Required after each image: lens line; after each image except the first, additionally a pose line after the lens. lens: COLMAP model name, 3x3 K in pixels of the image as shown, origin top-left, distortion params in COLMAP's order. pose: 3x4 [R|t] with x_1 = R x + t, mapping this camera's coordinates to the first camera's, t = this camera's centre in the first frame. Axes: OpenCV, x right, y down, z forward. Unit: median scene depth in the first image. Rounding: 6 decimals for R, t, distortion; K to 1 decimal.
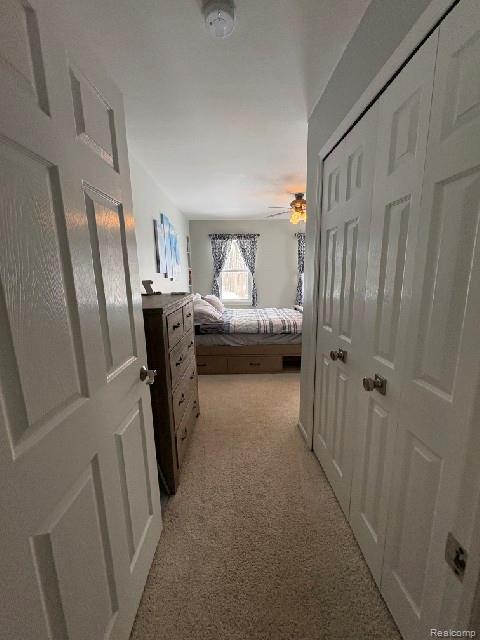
lens RADIAL K [[254.9, 0, 240.0], [0, 254.9, 320.0], [0, 0, 1]] dist [-0.000022, -0.000125]
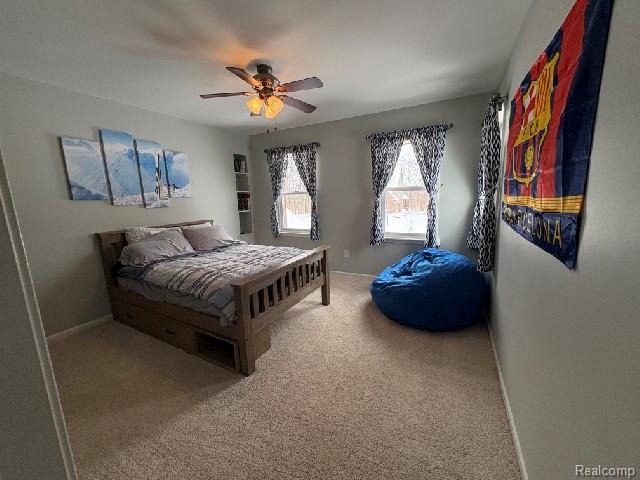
lens RADIAL K [[254.9, 0, 320.0], [0, 254.9, 240.0], [0, 0, 1]] dist [-0.000022, -0.000125]
pose [[0.871748, 0.071641, -0.484689, 0.470112], [-0.072732, 0.997214, 0.016582, -0.073578], [0.484526, 0.020797, 0.874529, 0.381747]]
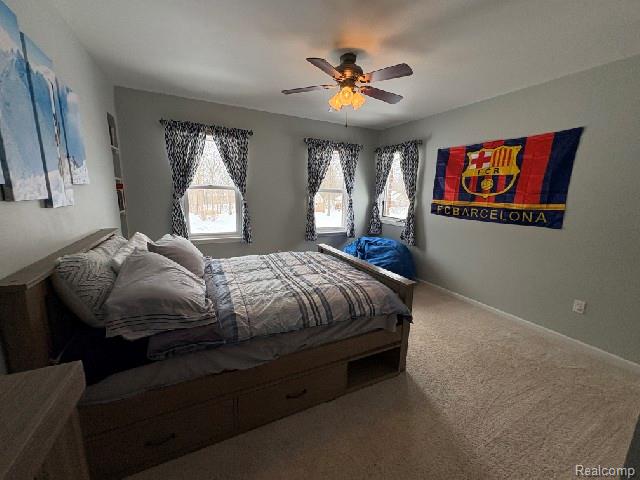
lens RADIAL K [[254.9, 0, 320.0], [0, 254.9, 240.0], [0, 0, 1]] dist [-0.000022, -0.000125]
pose [[0.904031, -0.041451, 0.425453, -0.055256], [0.040749, 0.999112, 0.010755, -0.068264], [-0.425521, 0.007614, 0.904916, 0.365300]]
